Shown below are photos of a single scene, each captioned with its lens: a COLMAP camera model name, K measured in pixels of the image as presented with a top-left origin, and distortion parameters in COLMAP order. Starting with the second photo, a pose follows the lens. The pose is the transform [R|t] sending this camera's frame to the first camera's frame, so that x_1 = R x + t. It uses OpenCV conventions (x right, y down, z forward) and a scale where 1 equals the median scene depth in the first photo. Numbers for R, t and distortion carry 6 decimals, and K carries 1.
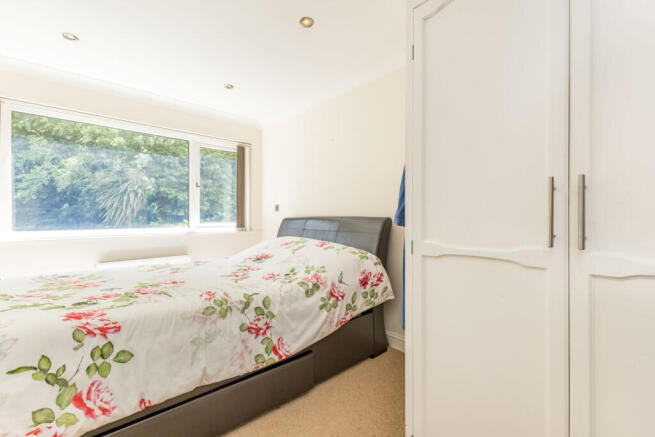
lens RADIAL K [[282.3, 0, 327.8], [0, 282.3, 216.6], [0, 0, 1]] dist [0.005125, -0.000118]
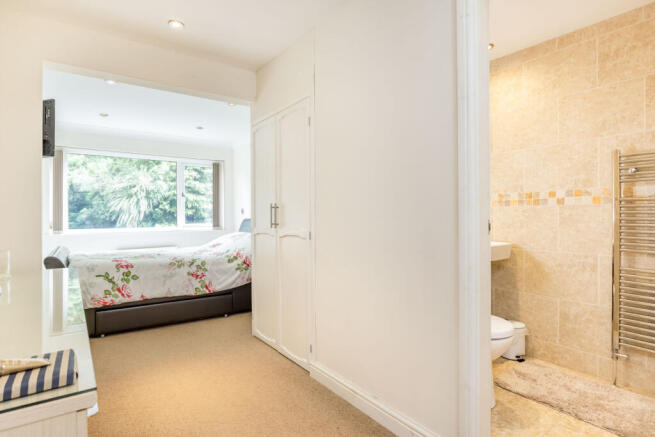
lens RADIAL K [[354.9, 0, 327.5], [0, 354.9, 217.1], [0, 0, 1]] dist [-0.007129, 0.000395]
pose [[0.993260, -0.010091, -0.115464, 0.931409], [0.010036, 0.999949, -0.001062, 0.004267], [0.115469, -0.000104, 0.993311, -1.331480]]
